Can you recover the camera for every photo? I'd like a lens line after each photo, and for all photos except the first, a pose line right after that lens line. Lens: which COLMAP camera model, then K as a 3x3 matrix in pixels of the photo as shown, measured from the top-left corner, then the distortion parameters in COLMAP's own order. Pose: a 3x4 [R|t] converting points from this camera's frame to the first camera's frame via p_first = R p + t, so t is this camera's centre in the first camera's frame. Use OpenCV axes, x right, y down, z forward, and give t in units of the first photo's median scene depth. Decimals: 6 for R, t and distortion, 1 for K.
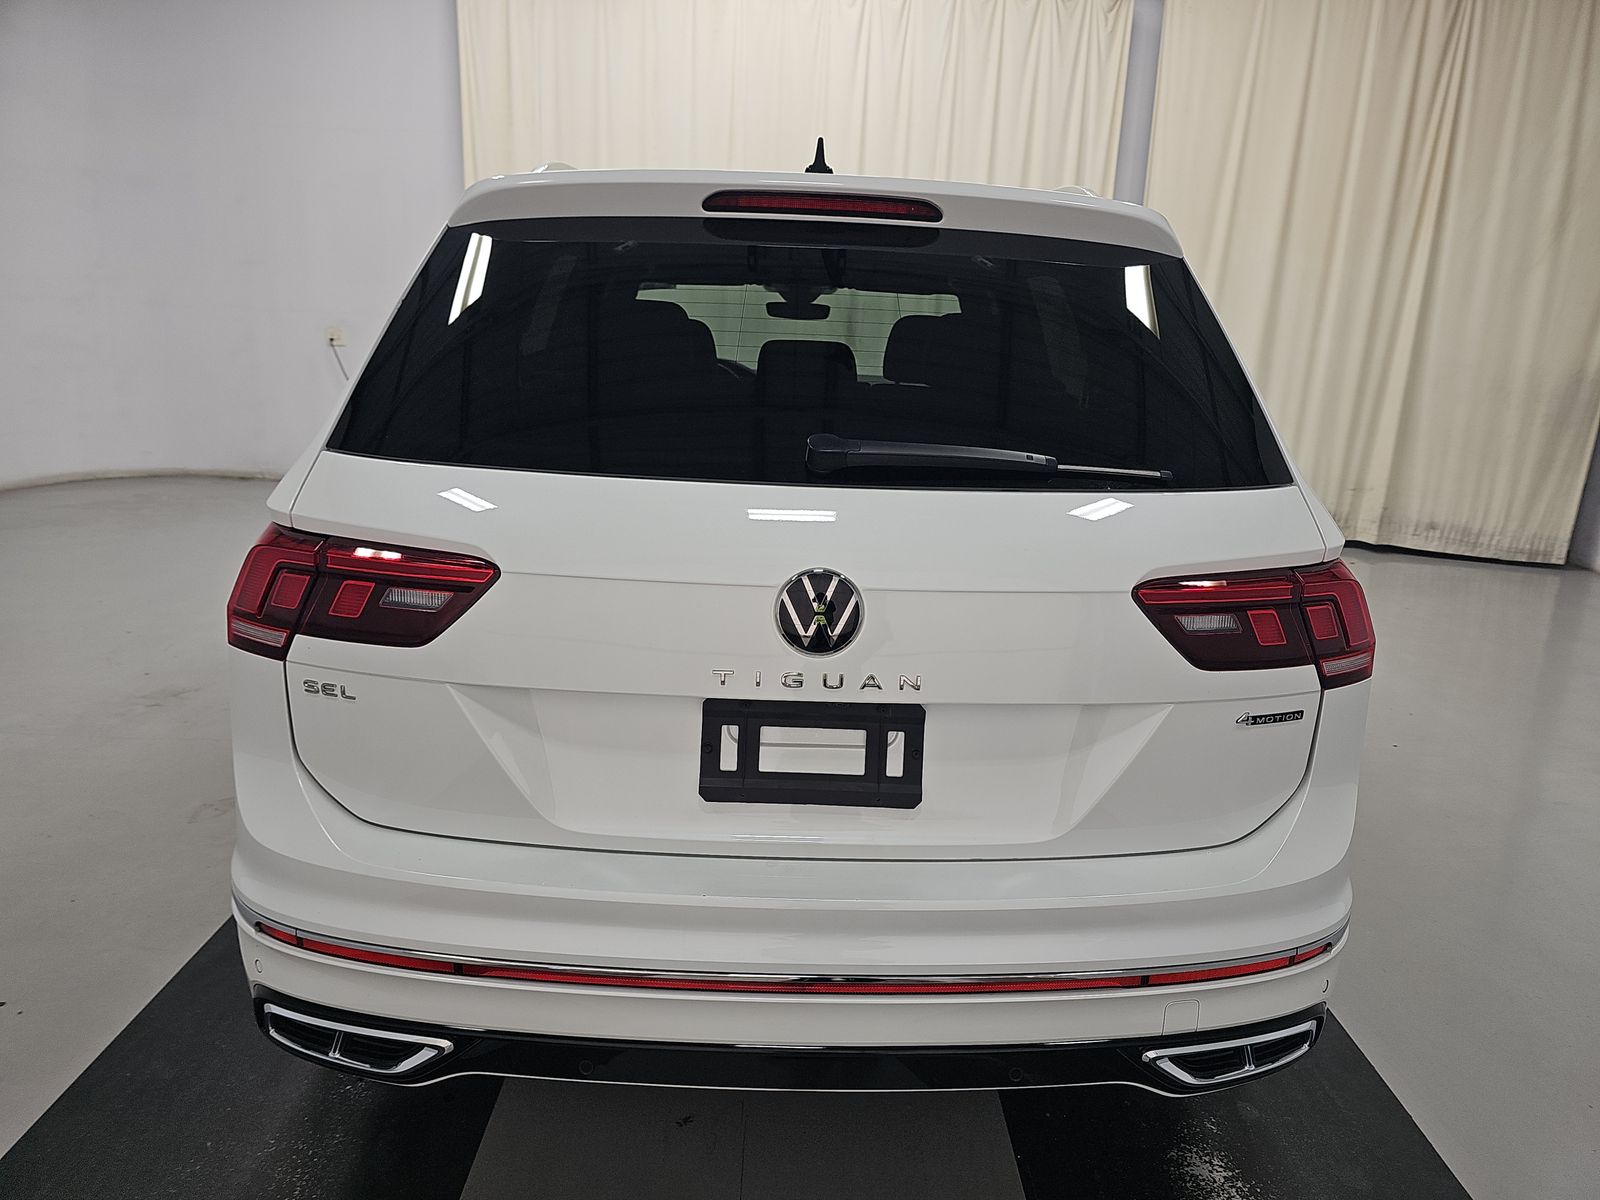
lens RADIAL K [[1090.4, 0, 800.0], [0, 1090.4, 600.0], [0, 0, 1]] dist [0.040062, -0.020700]
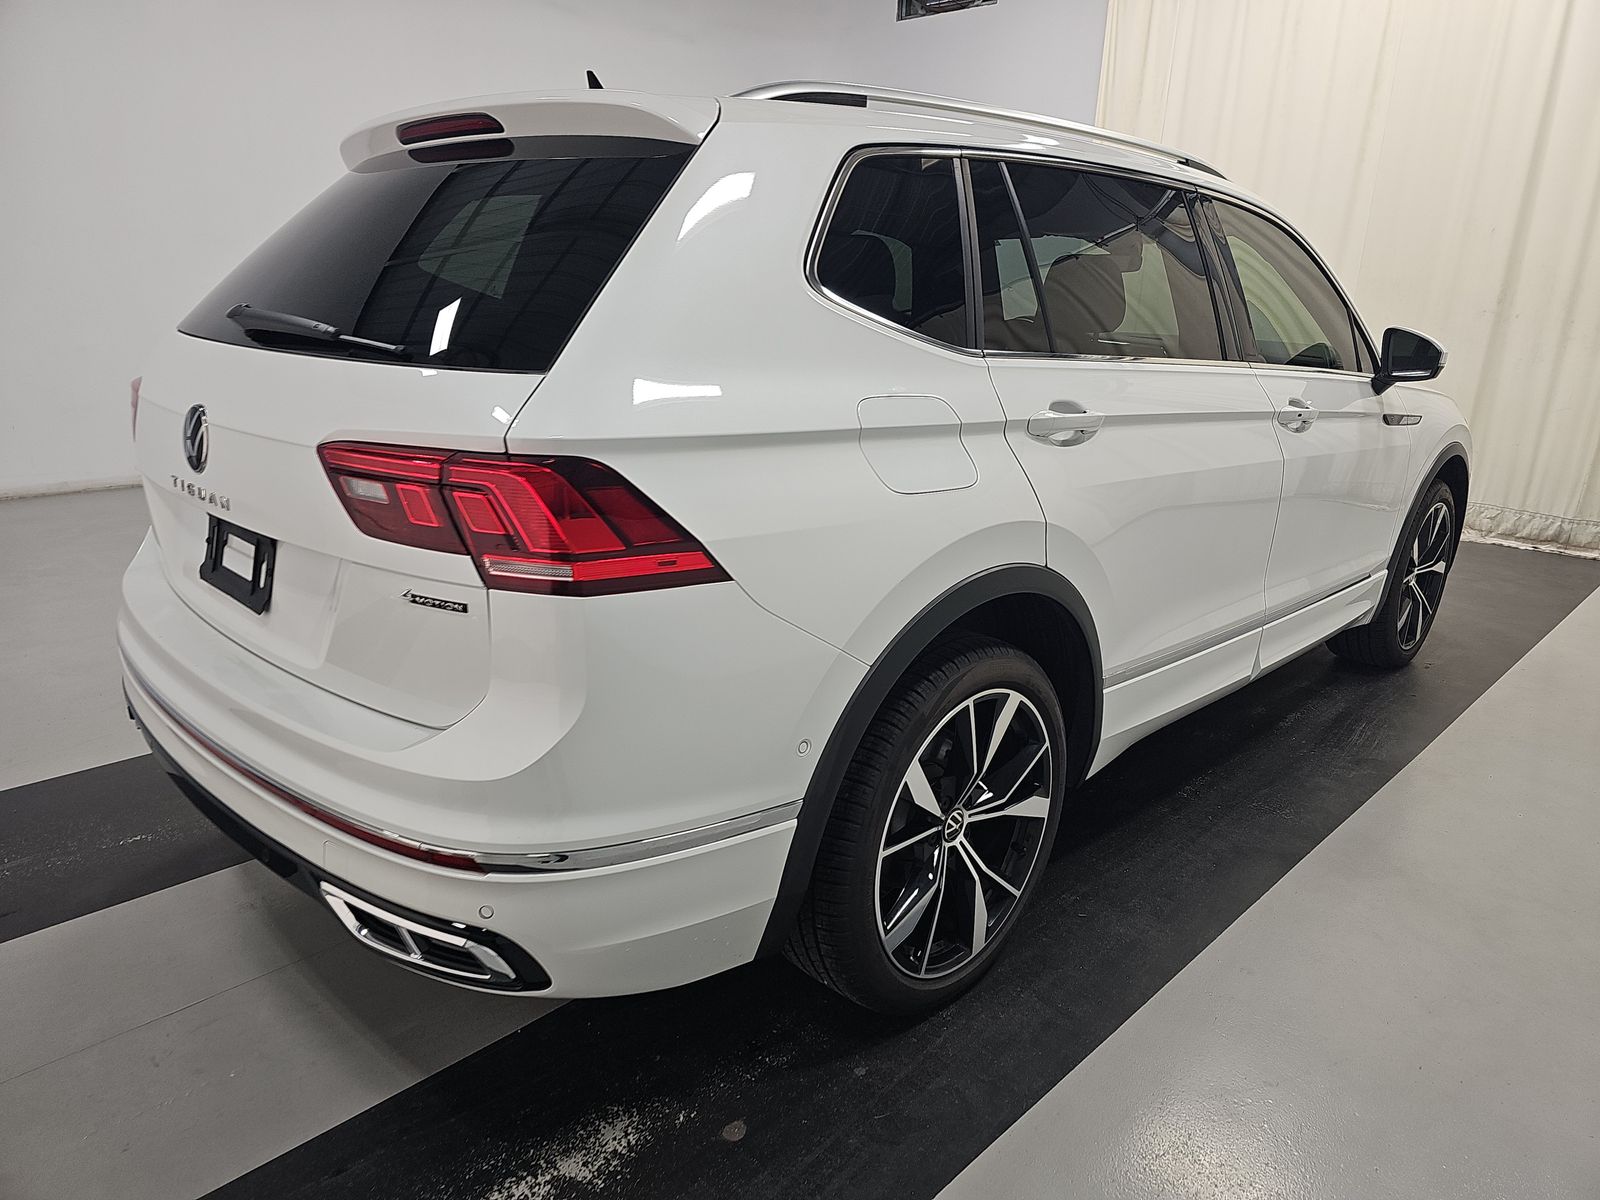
lens RADIAL K [[1090.4, 0, 800.0], [0, 1090.4, 600.0], [0, 0, 1]] dist [0.040062, -0.020700]
pose [[0.667849, 0.173639, -0.723759, 1.329633], [-0.181152, 0.981086, 0.068217, -0.019629], [0.721916, 0.085552, 0.686672, 0.557245]]
